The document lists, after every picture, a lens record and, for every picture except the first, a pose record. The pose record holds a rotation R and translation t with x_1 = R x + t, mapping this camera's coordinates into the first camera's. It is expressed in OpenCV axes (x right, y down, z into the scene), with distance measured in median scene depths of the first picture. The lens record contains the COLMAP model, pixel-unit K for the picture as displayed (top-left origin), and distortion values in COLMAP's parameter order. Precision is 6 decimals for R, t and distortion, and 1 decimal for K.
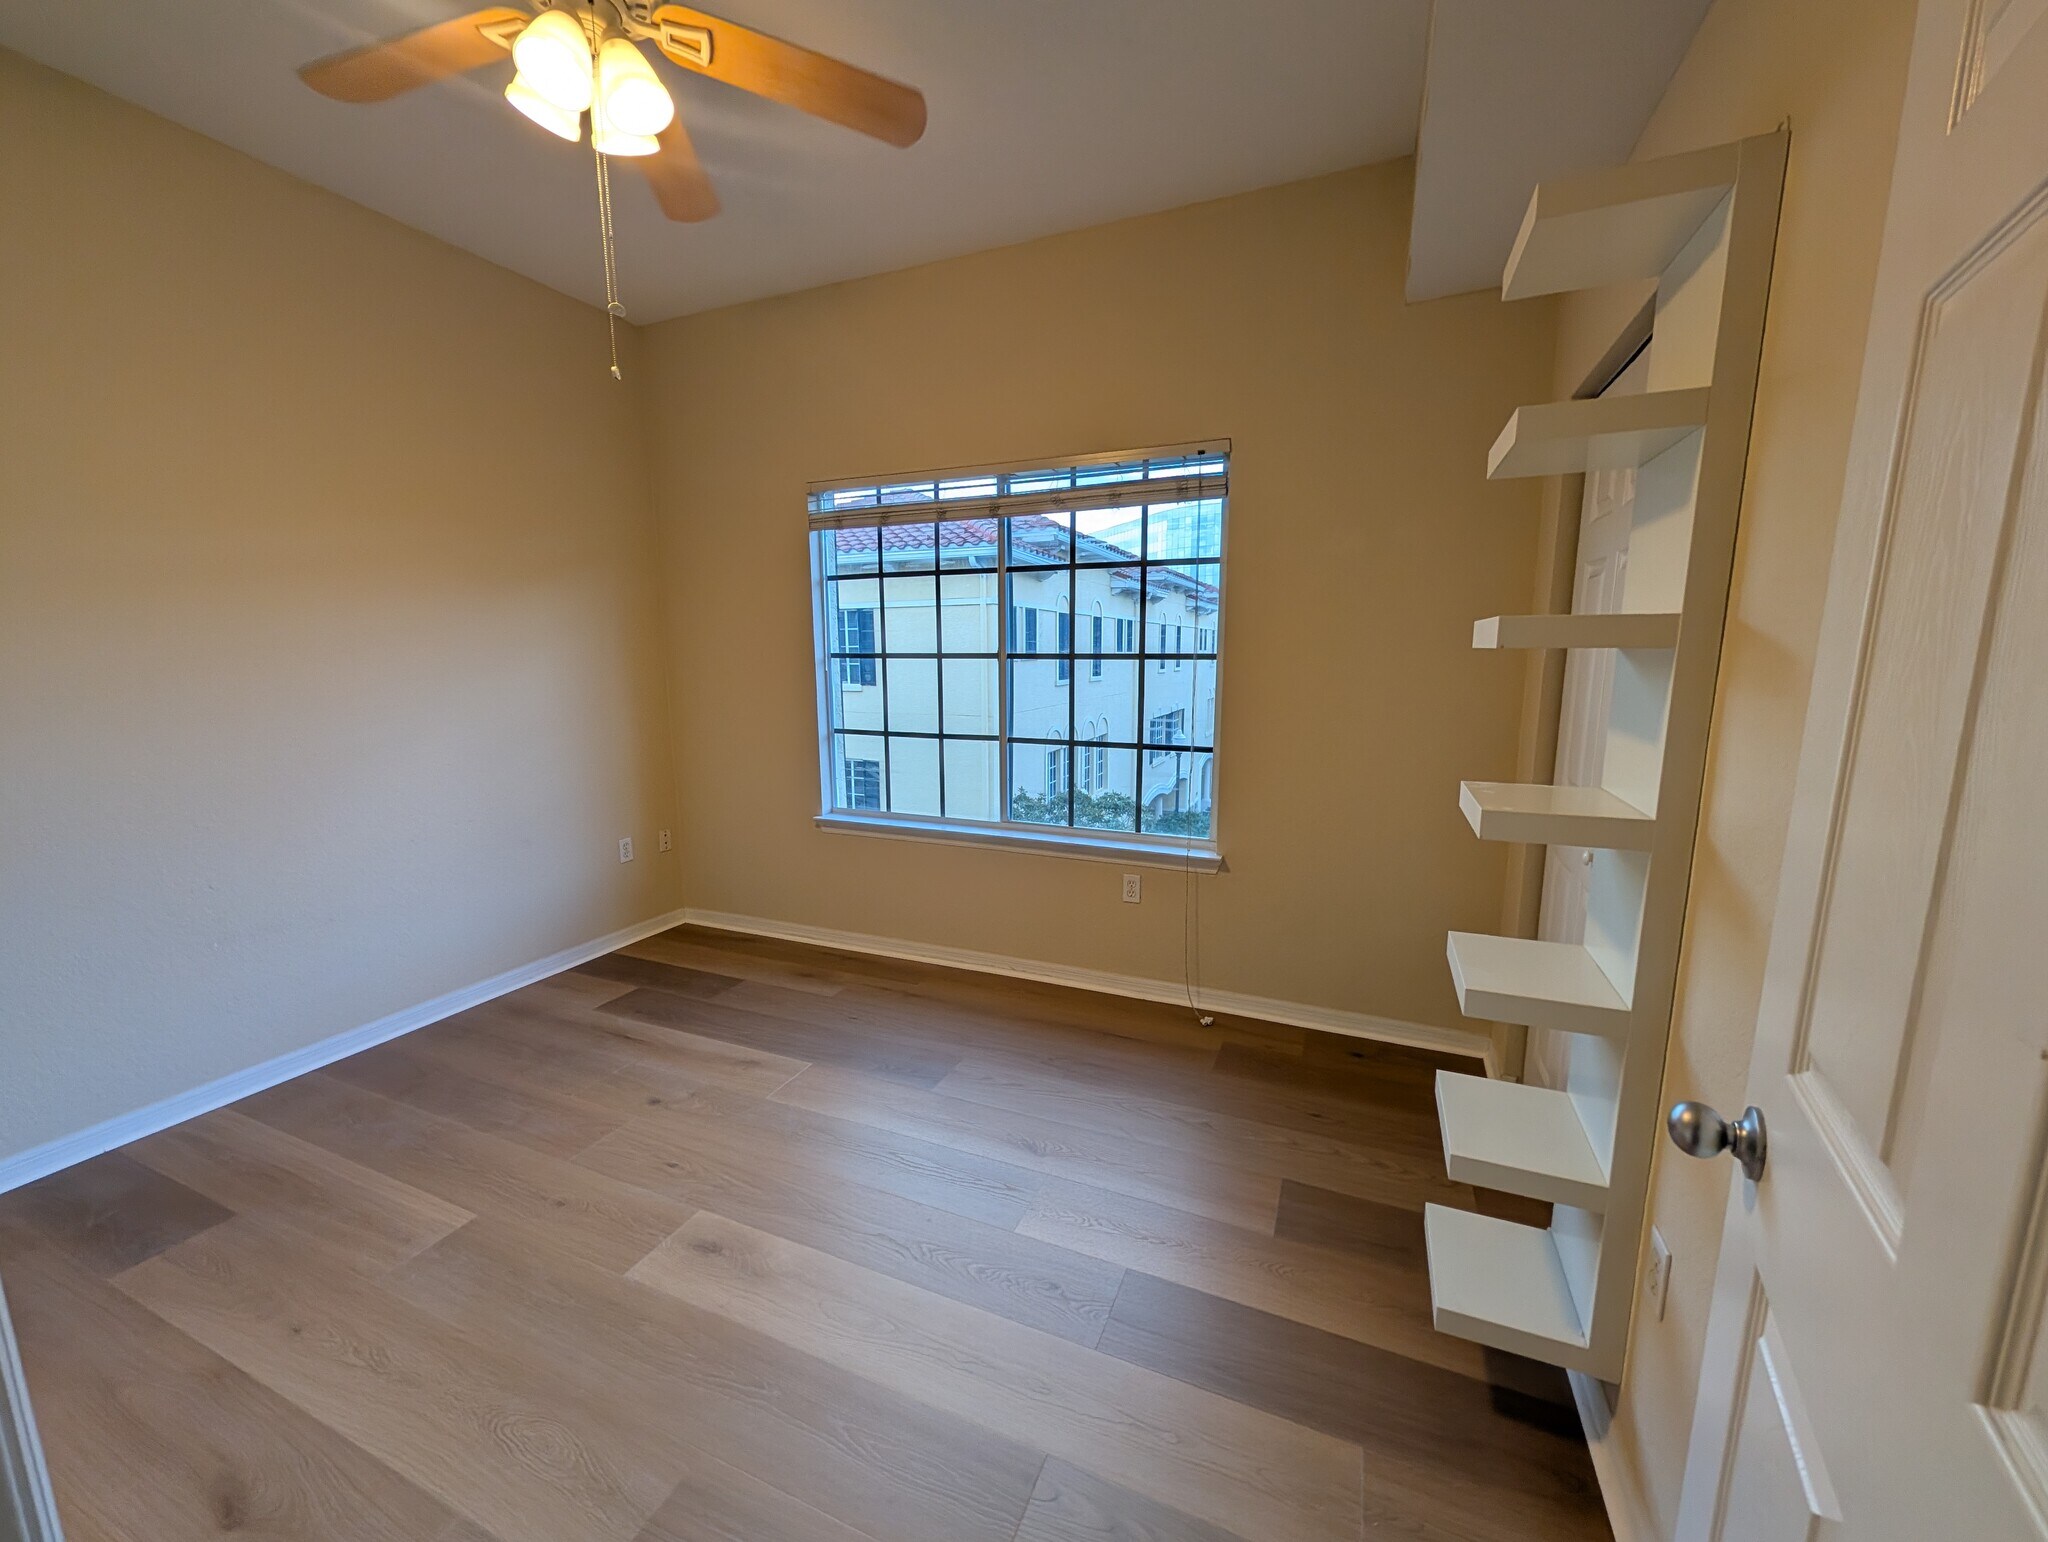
lens RADIAL K [[785.4, 0, 1028.1], [0, 785.4, 779.7], [0, 0, 1]] dist [0.000159, 0.000084]
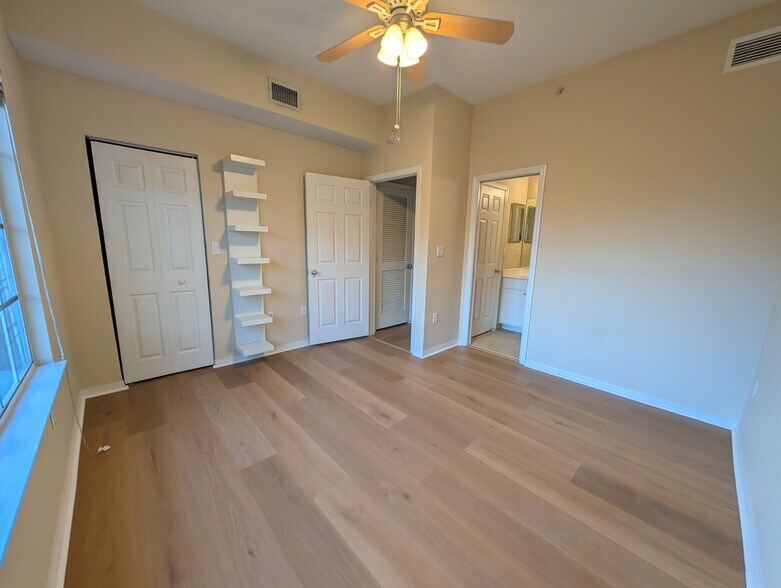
lens RADIAL K [[299.5, 0, 392.0], [0, 299.5, 297.3], [0, 0, 1]] dist [0.000159, 0.000084]
pose [[-0.910247, -0.095008, 0.403019, -0.844447], [0.046431, 0.943762, 0.327351, -0.267390], [-0.411455, 0.316682, -0.854645, 1.802838]]
